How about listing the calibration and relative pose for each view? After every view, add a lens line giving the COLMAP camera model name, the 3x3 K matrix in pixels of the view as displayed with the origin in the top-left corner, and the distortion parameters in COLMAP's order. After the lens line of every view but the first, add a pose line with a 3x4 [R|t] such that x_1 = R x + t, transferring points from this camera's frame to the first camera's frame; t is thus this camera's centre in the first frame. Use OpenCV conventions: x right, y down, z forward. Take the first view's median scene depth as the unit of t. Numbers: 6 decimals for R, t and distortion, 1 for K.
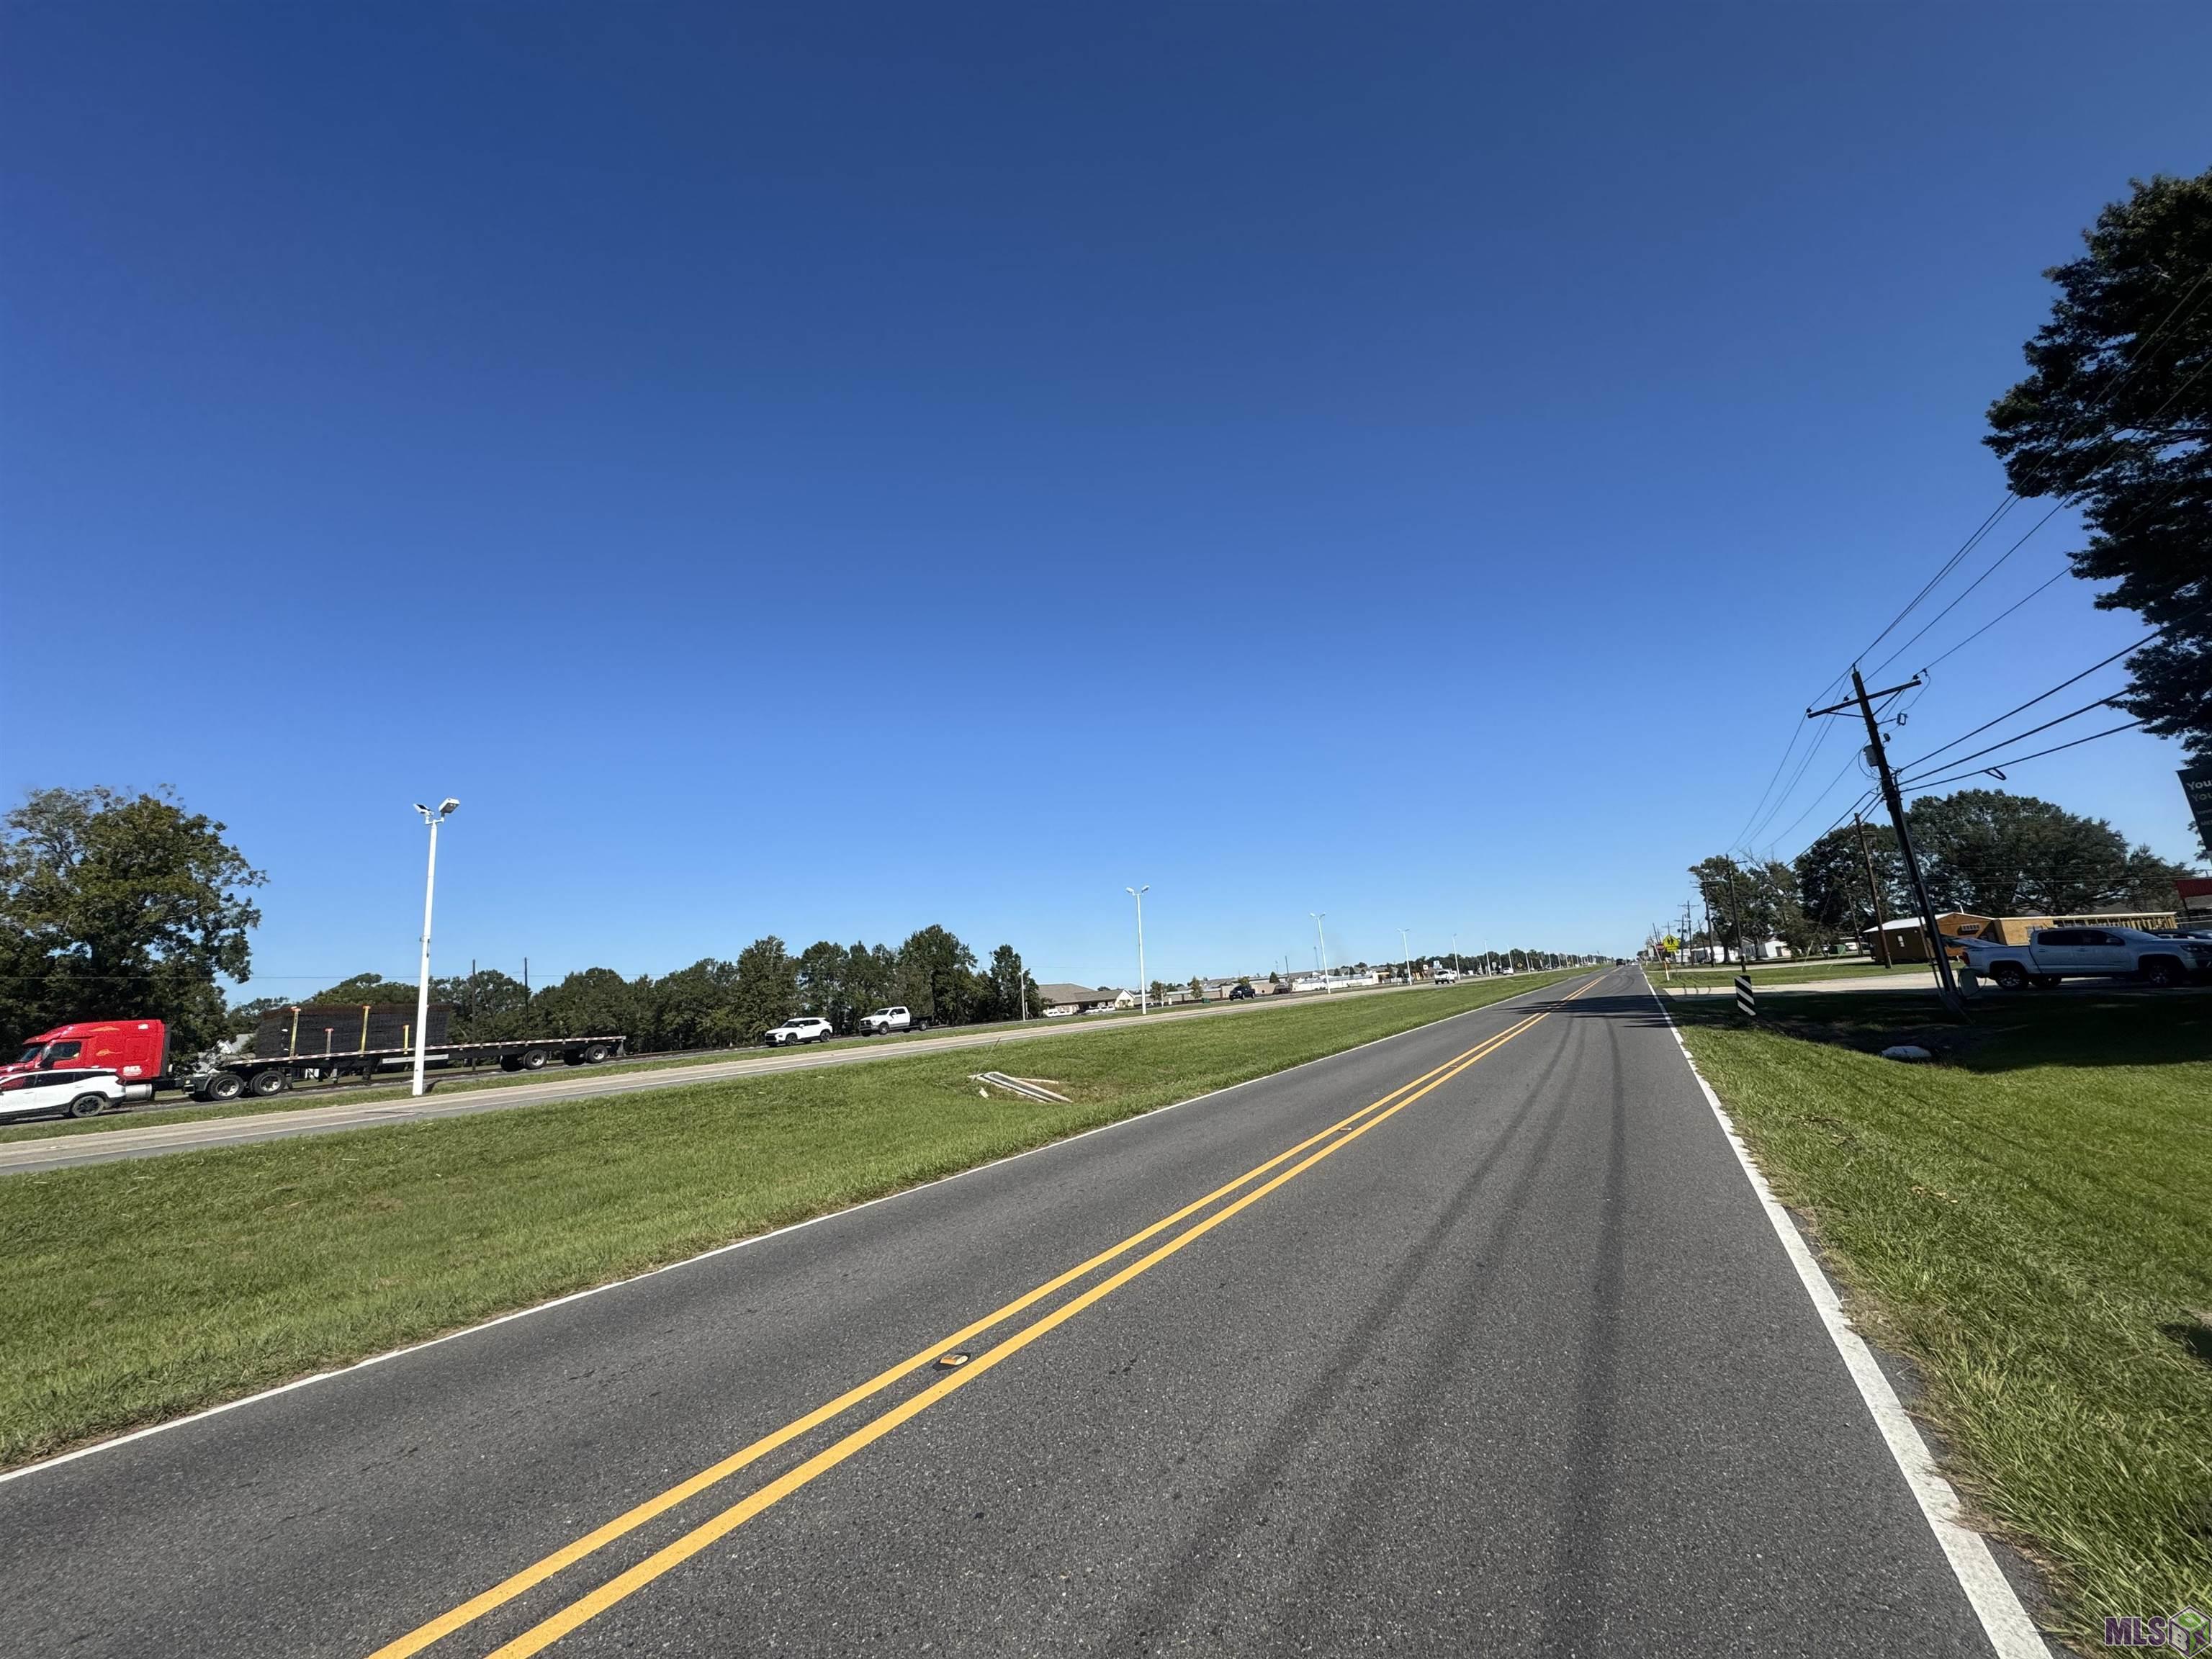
lens RADIAL K [[883.8, 0, 1099.1], [0, 883.8, 818.0], [0, 0, 1]] dist [-0.001454, 0.000689]
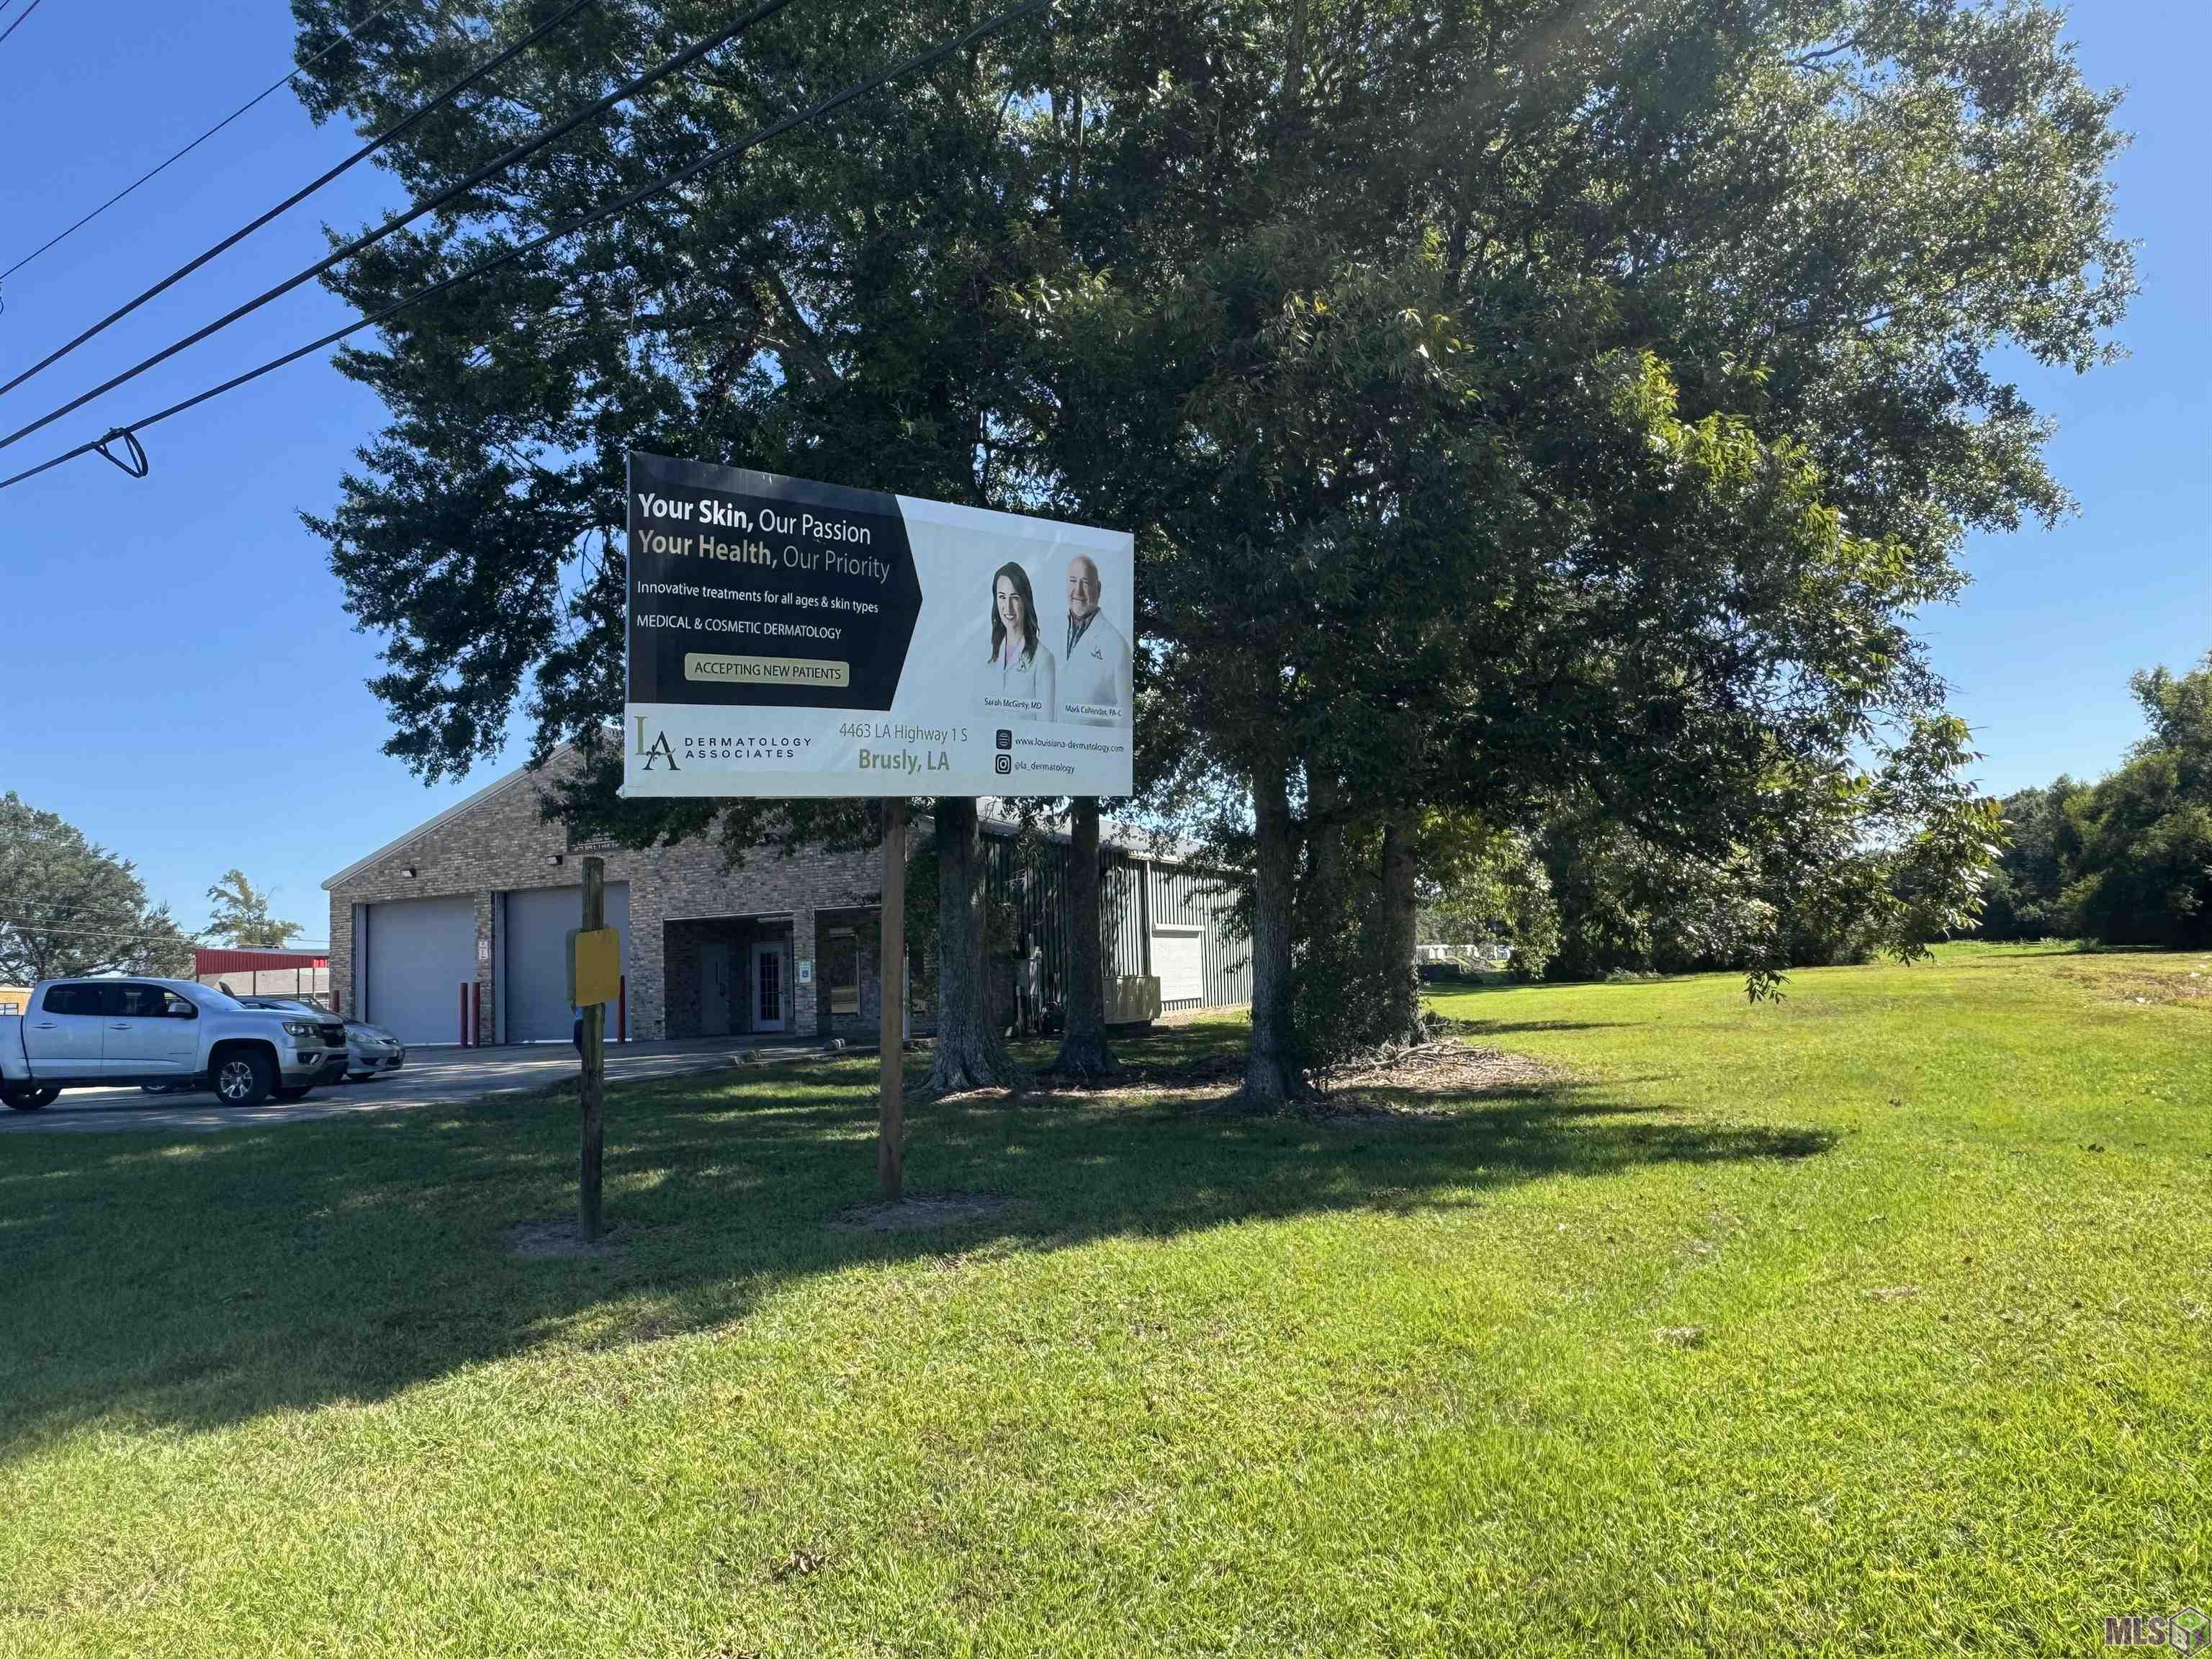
lens RADIAL K [[1447.7, 0, 1091.7], [0, 1447.7, 827.0], [0, 0, 1]] dist [-0.003895, -0.003752]
pose [[0.107753, 0.175720, 0.978525, 0.120910], [-0.171691, 0.972757, -0.155777, 0.023894], [-0.979240, -0.151219, 0.134987, 0.126333]]
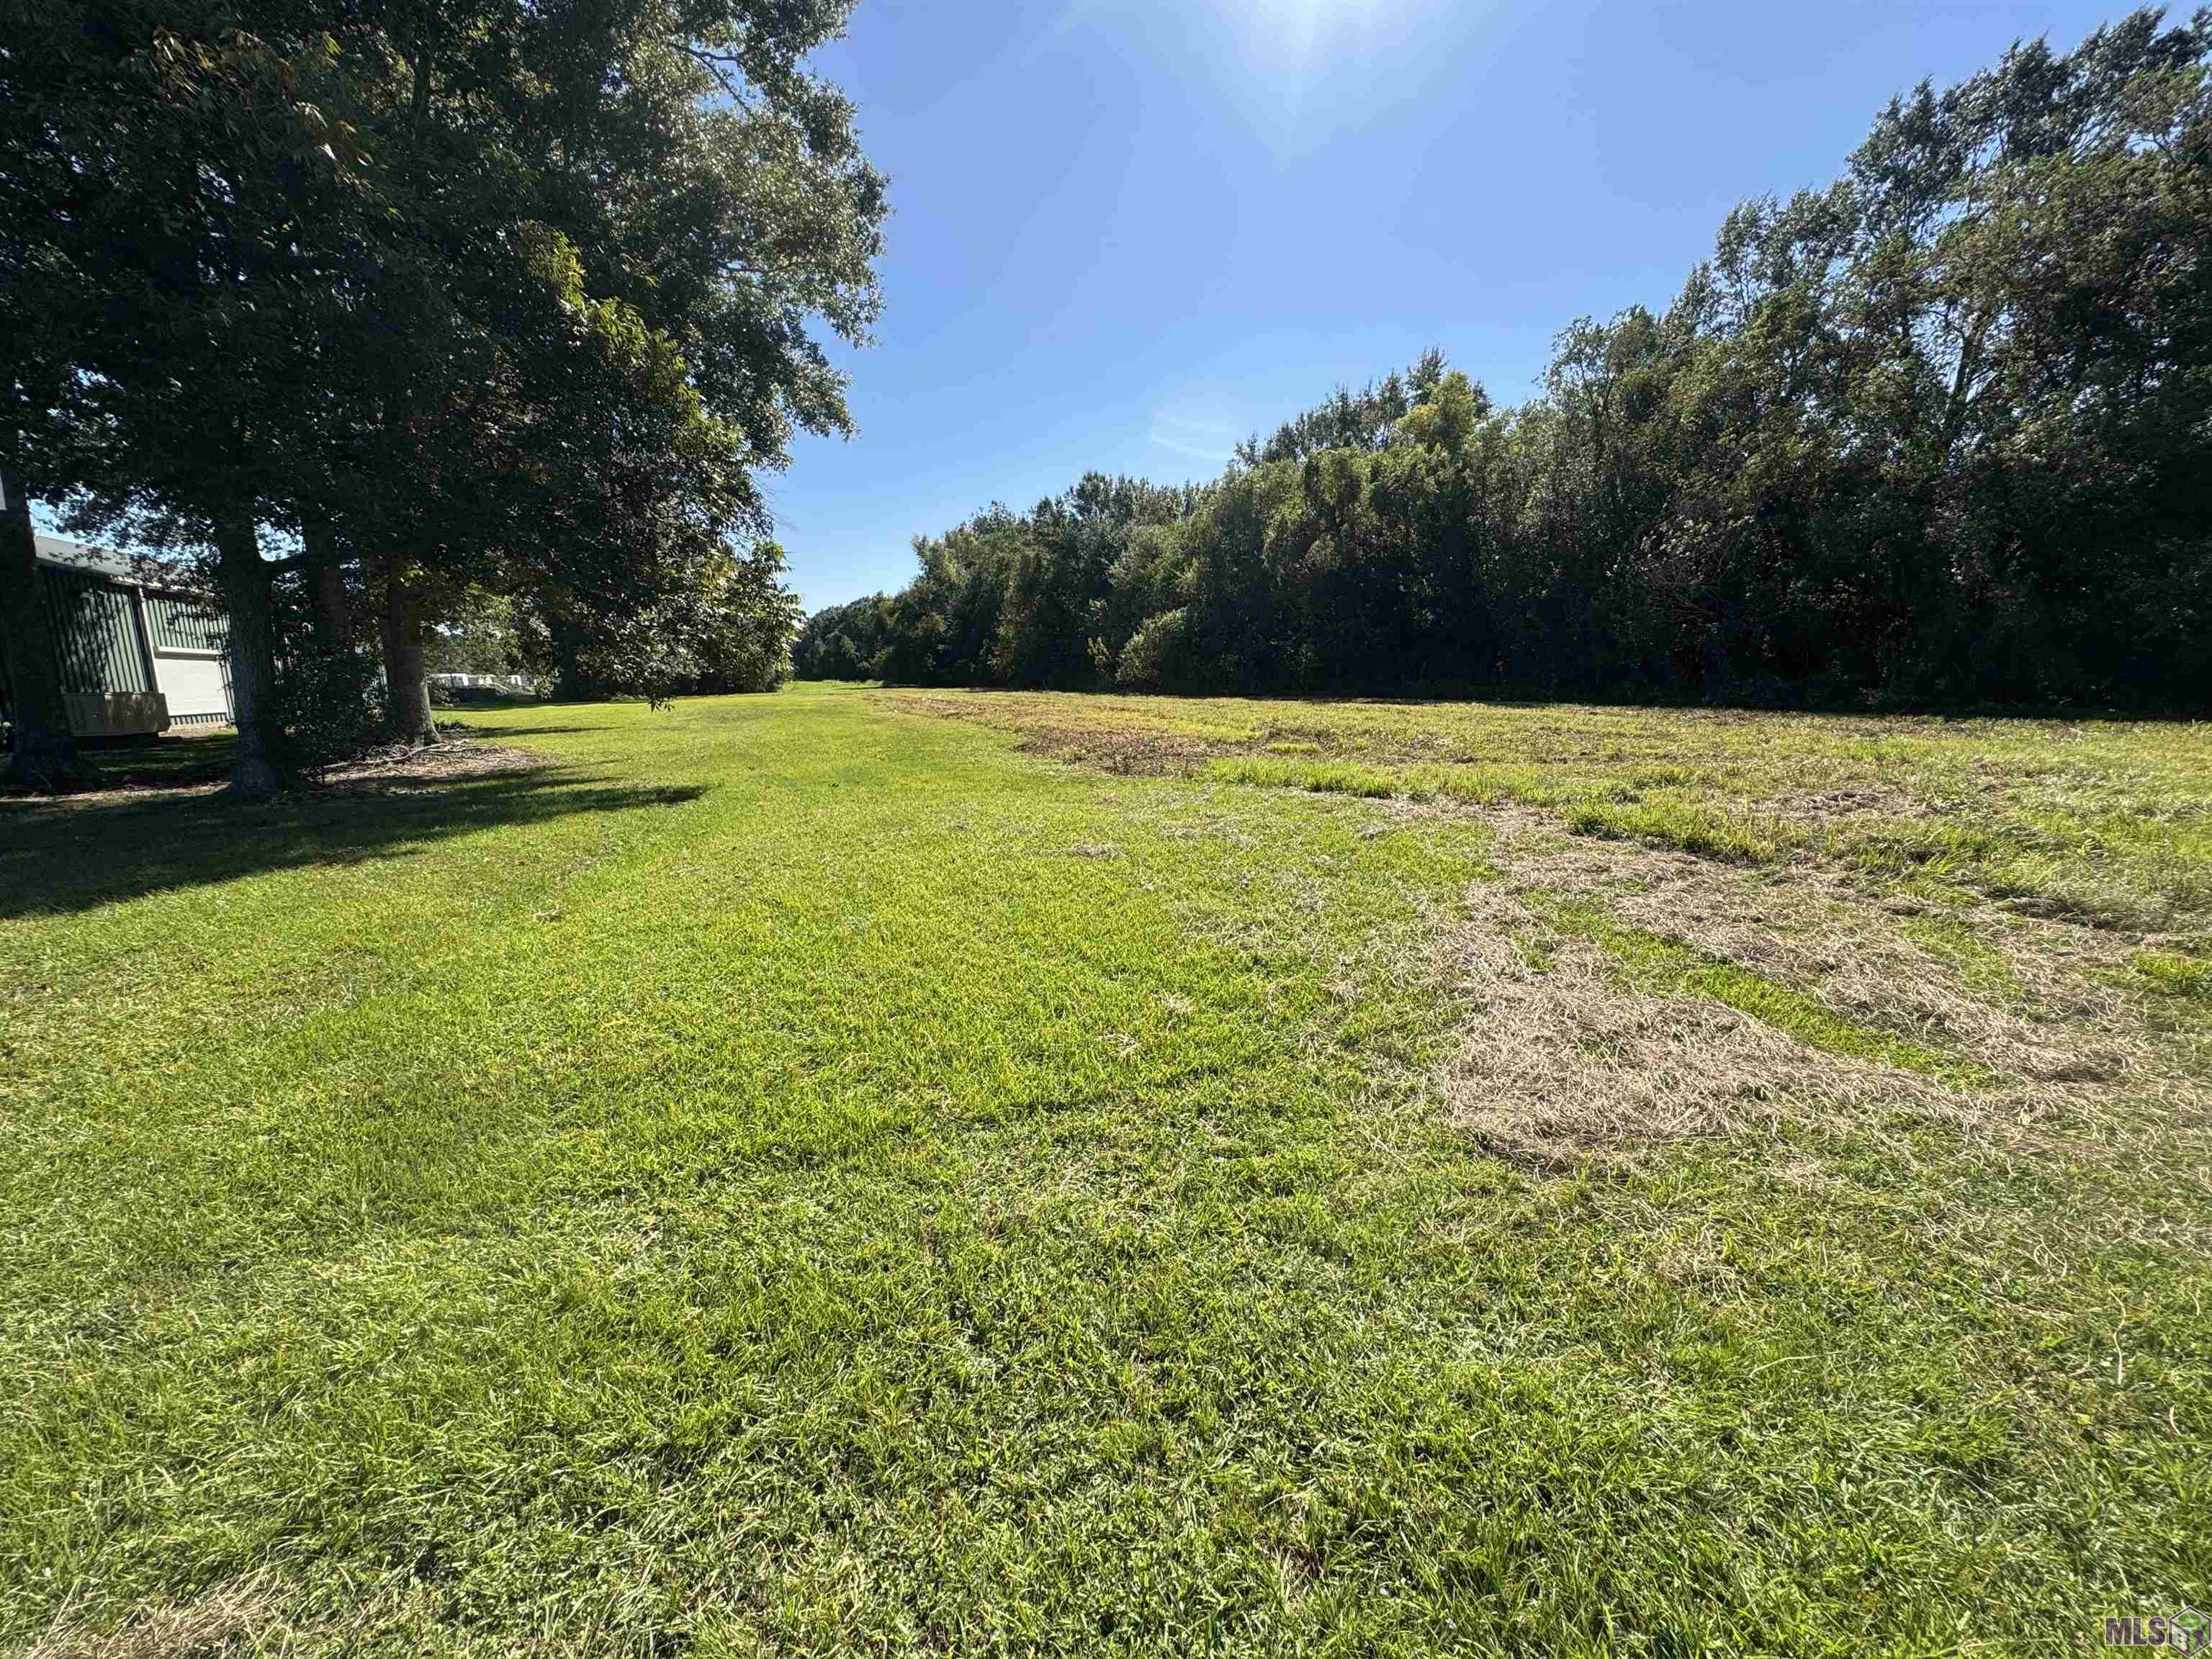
lens RADIAL K [[884.7, 0, 1106.0], [0, 884.7, 829.5], [0, 0, 1]] dist [-0.001172, 0.000265]
pose [[-0.670726, -0.036935, 0.740785, 0.118695], [-0.080049, 0.996530, -0.022792, 0.023675], [-0.737373, -0.074586, -0.671355, 0.120776]]
